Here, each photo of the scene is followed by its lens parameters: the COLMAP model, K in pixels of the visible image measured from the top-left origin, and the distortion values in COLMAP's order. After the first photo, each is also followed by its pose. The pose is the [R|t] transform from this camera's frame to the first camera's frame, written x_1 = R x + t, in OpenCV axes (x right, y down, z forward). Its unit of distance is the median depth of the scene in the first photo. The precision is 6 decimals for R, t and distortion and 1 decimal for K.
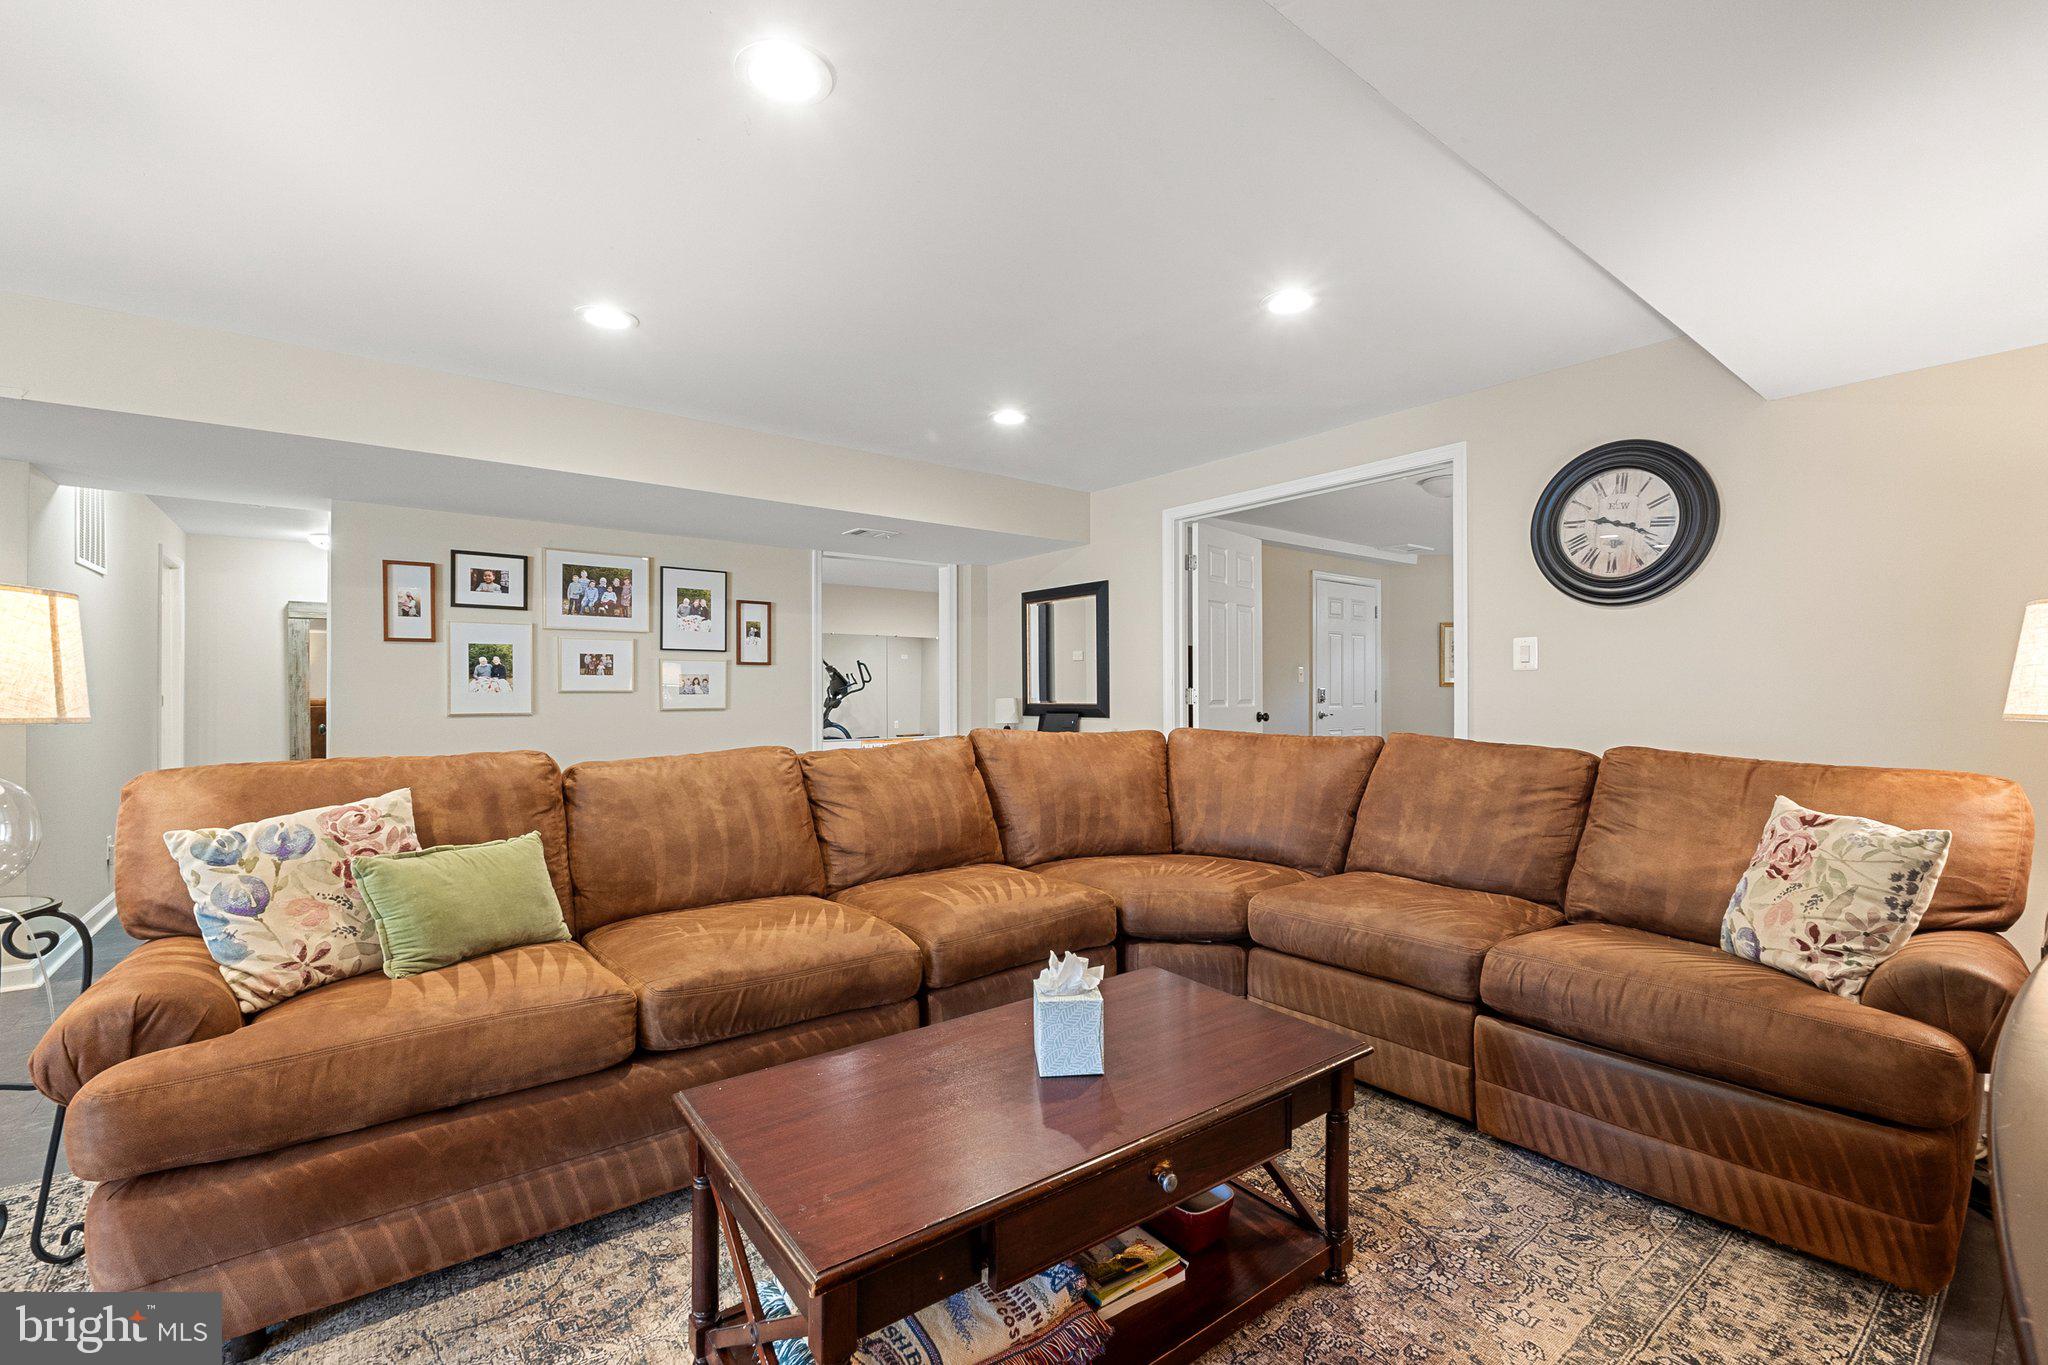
lens RADIAL K [[874.0, 0, 1057.7], [0, 874.0, 695.8], [0, 0, 1]] dist [-0.005271, -0.000416]
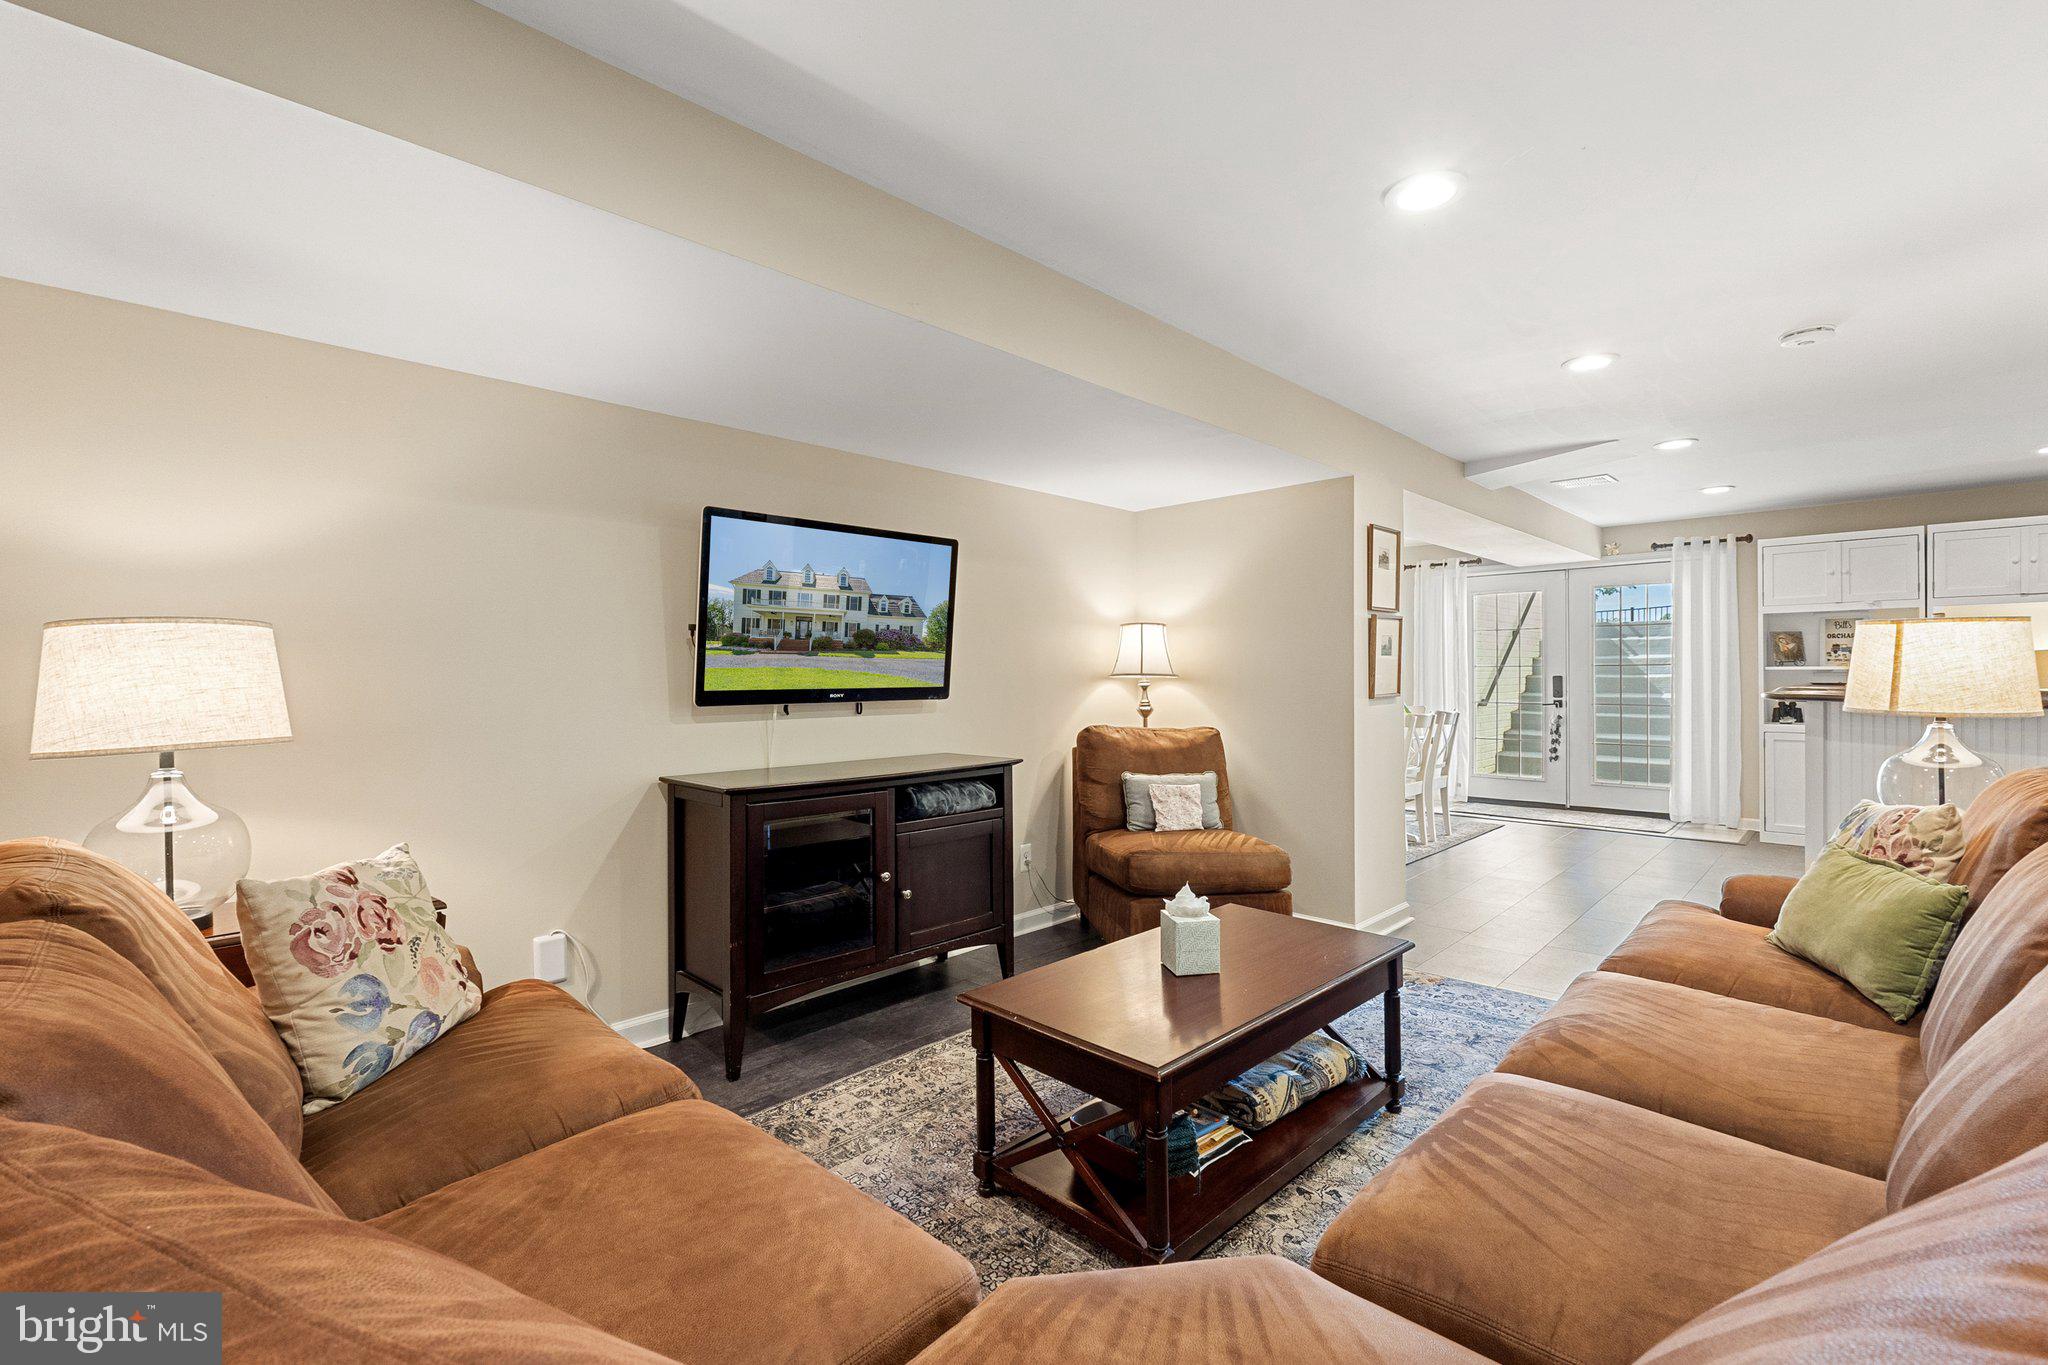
lens RADIAL K [[874.0, 0, 1028.2], [0, 874.0, 674.0], [0, 0, 1]] dist [-0.005271, -0.000416]
pose [[-0.995015, 0.009512, -0.099271, 0.145044], [0.009239, 0.999952, 0.003213, -0.018990], [0.099296, 0.002280, -0.995055, 0.846951]]
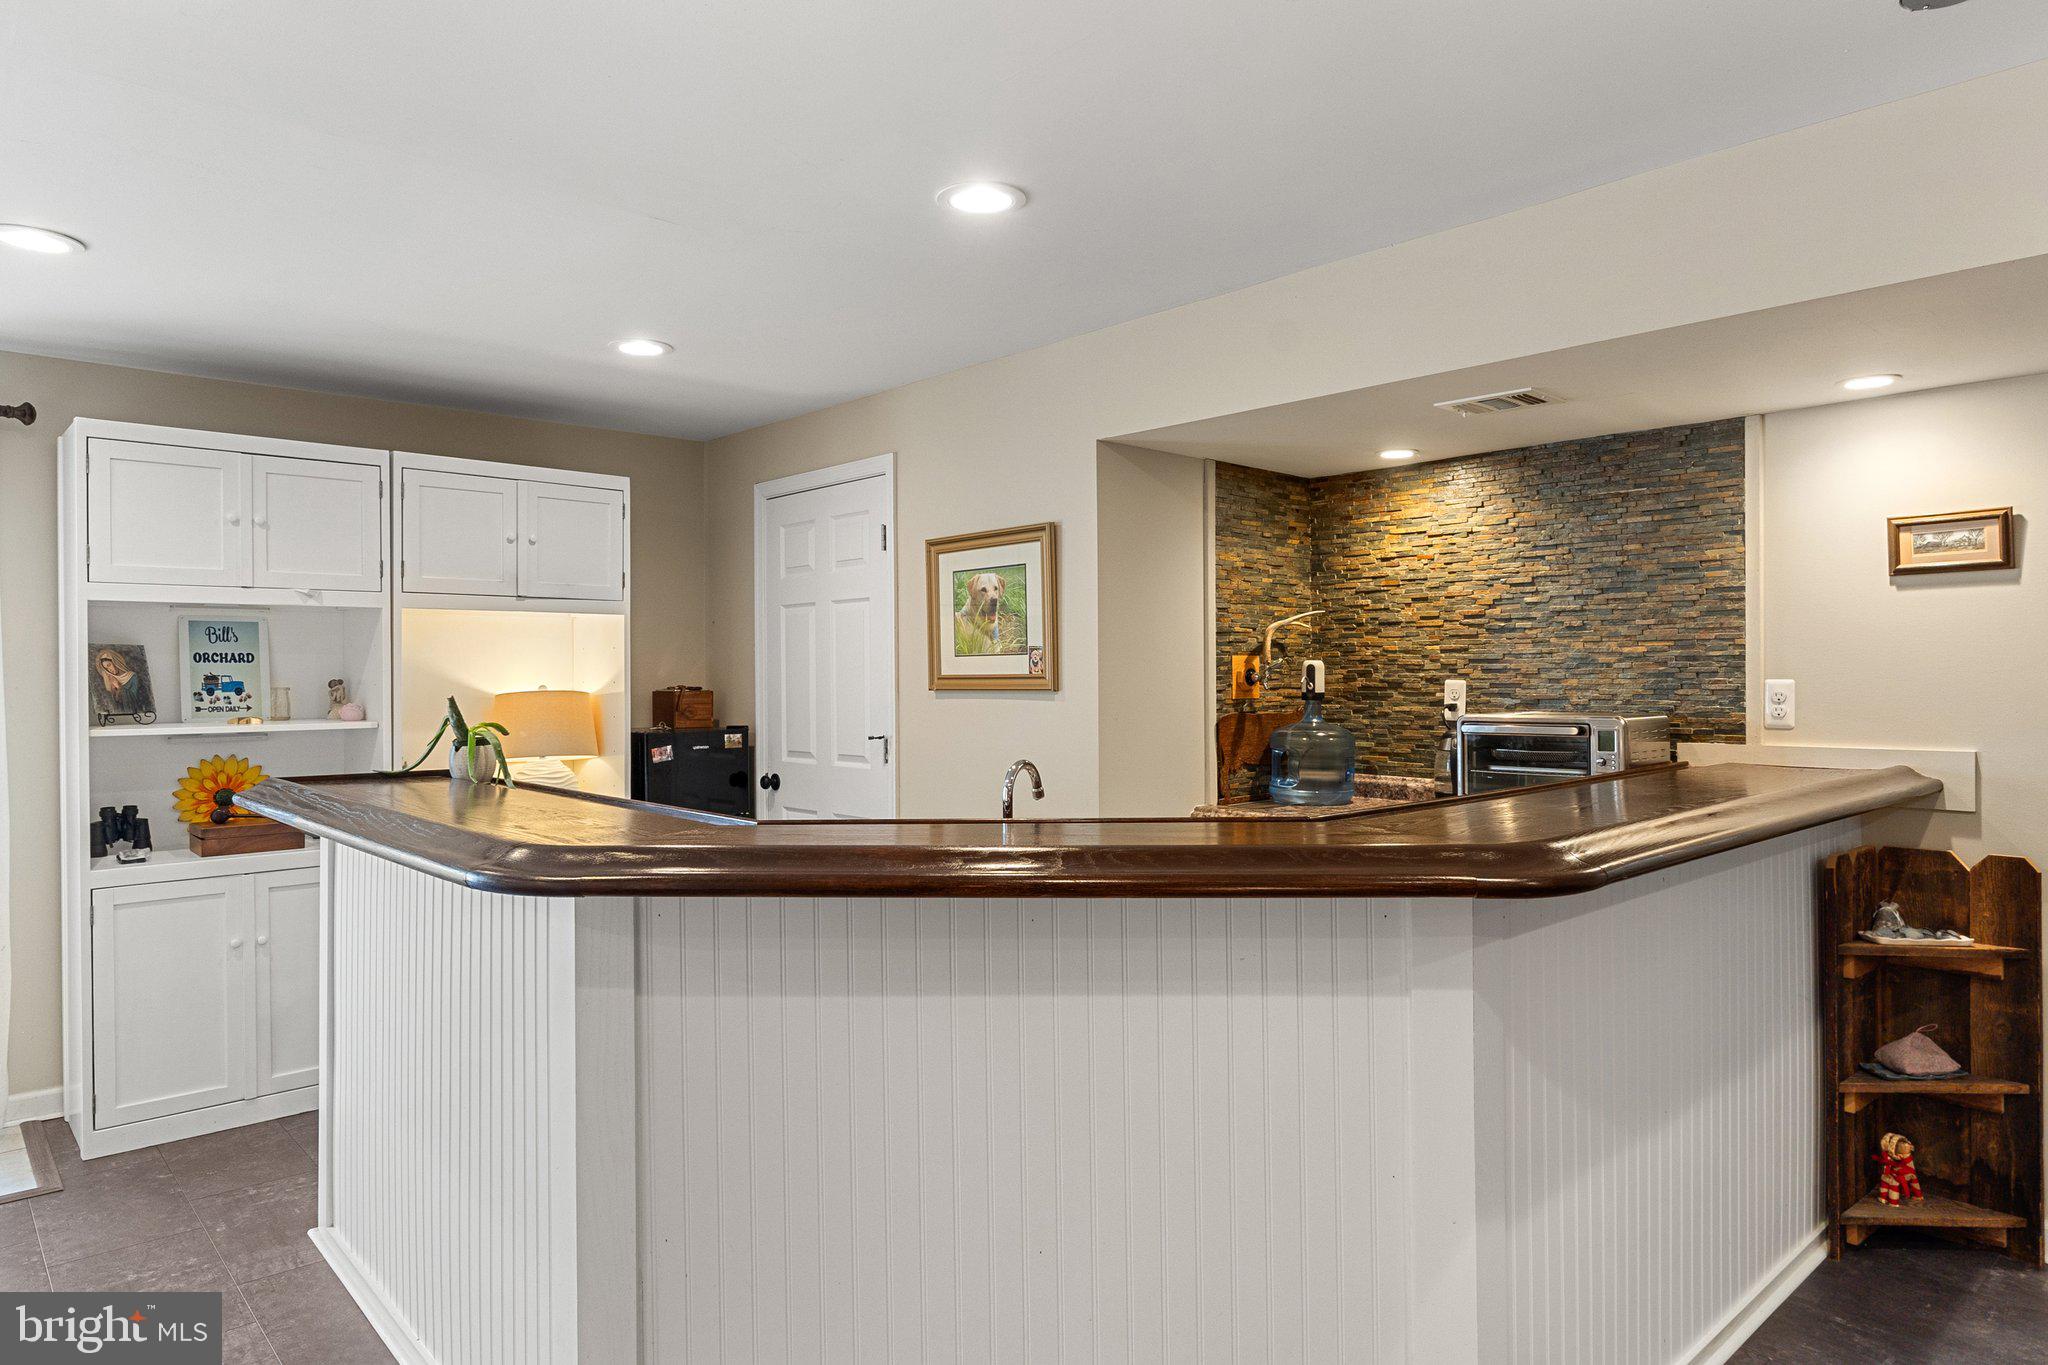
lens RADIAL K [[1254.0, 0, 1016.7], [0, 1254.0, 666.6], [0, 0, 1]] dist [-0.027918, 0.001021]
pose [[0.038945, -0.002908, -0.999237, -0.329945], [0.003379, 0.999990, -0.002778, -0.052477], [0.999236, -0.003268, 0.038955, 0.156560]]
